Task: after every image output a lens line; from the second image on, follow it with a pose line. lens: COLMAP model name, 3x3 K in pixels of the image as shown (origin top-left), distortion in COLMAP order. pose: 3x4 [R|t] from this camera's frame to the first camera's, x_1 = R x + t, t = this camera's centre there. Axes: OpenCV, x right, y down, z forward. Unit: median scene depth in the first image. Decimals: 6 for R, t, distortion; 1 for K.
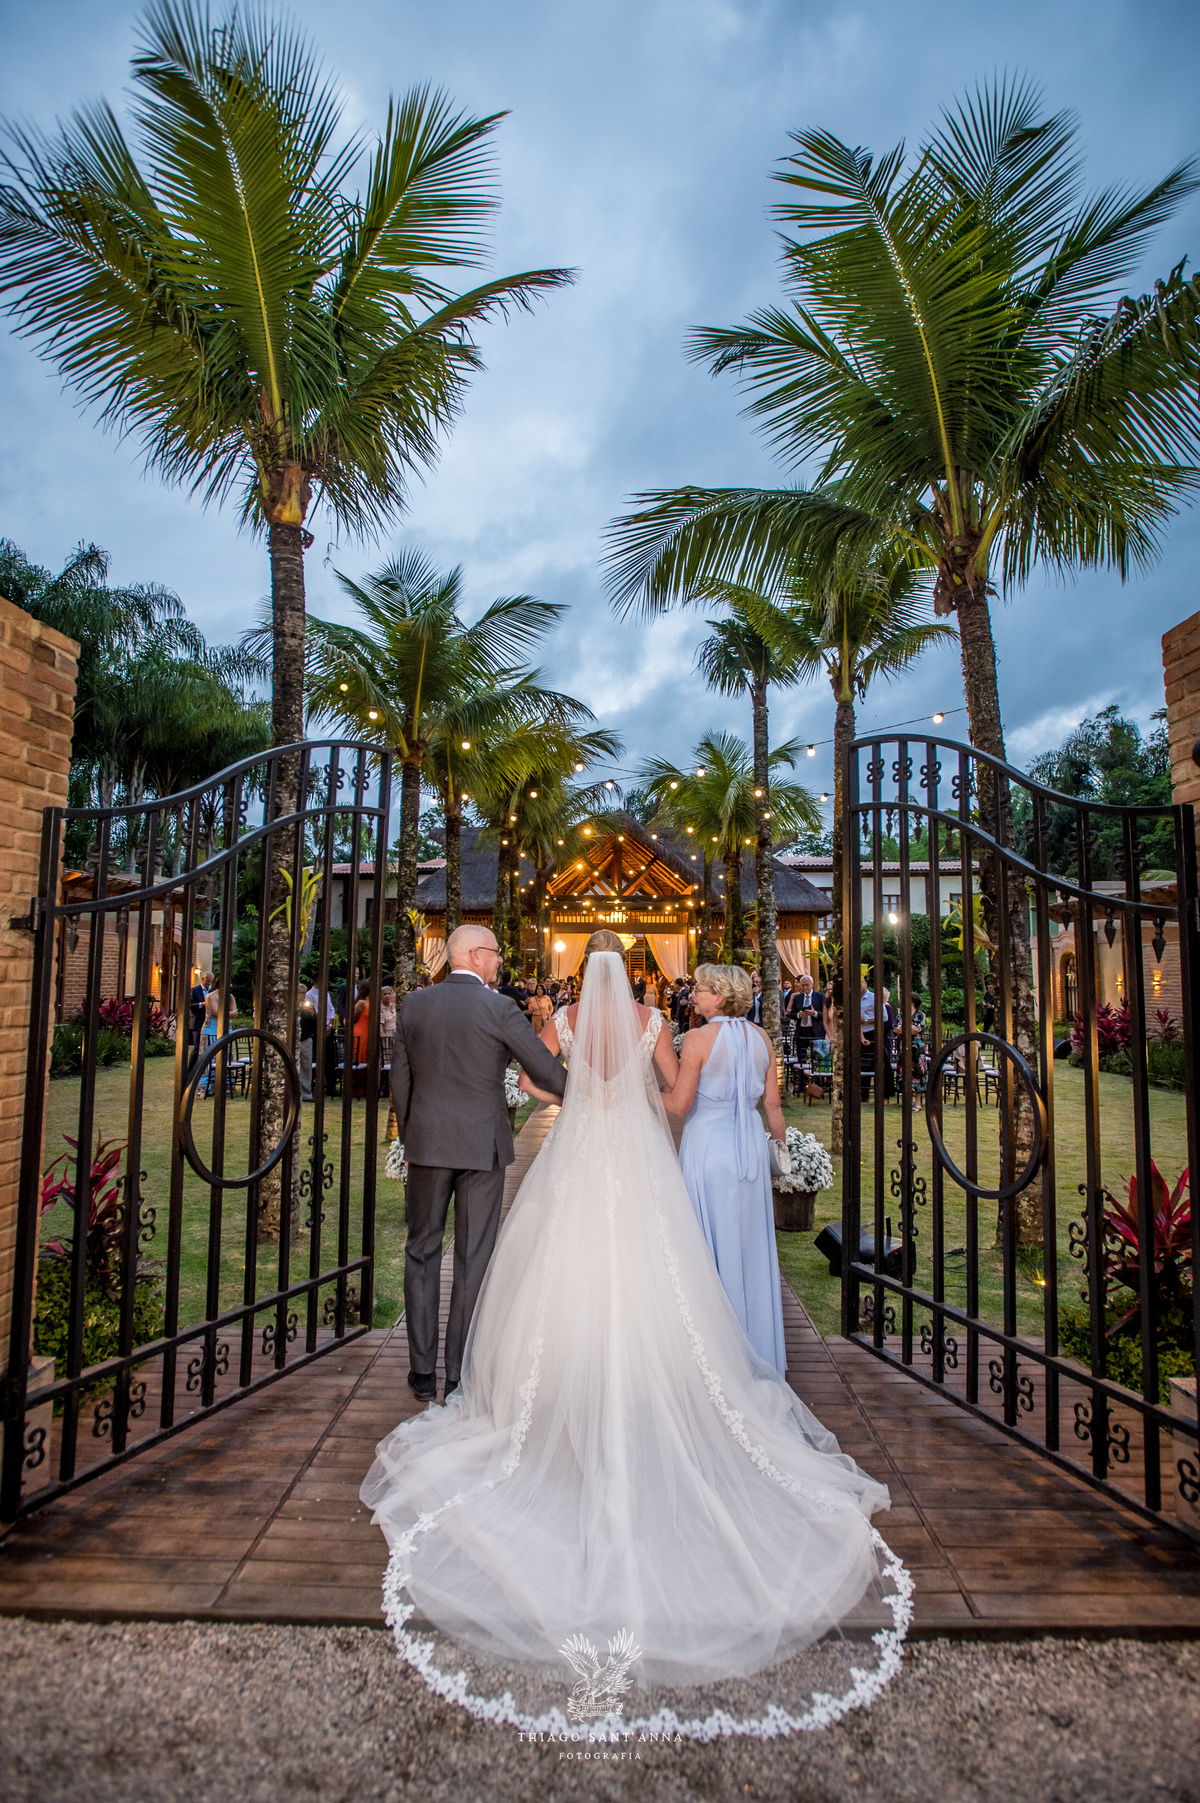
lens RADIAL K [[938.0, 0, 600.0], [0, 938.0, 901.5], [0, 0, 1]] dist [-0.062349, 0.000058]
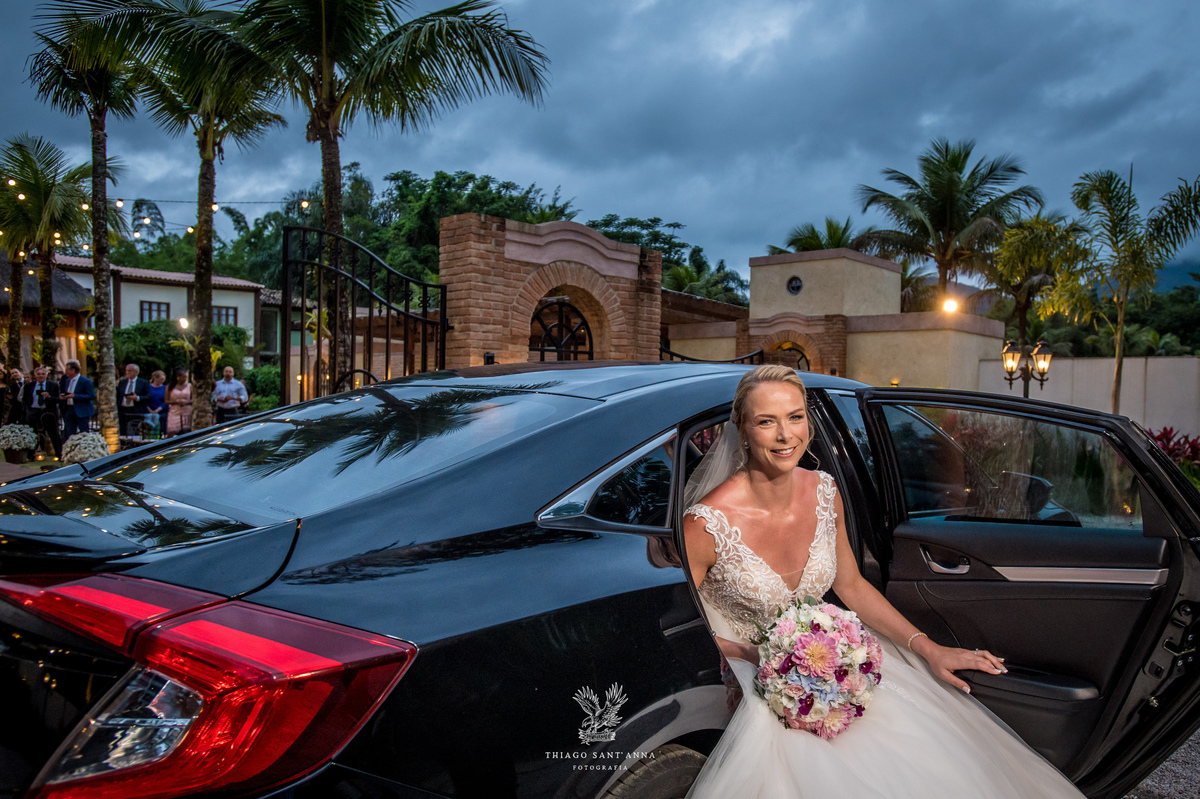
lens RADIAL K [[813.8, 0, 600.0], [0, 813.8, 399.5], [0, 0, 1]] dist [-0.056337, 0.050135]
pose [[0.684481, 0.002250, 0.729027, -0.191516], [-0.077809, 0.994509, 0.069985, 0.007499], [-0.724867, -0.104628, 0.680897, -0.243544]]
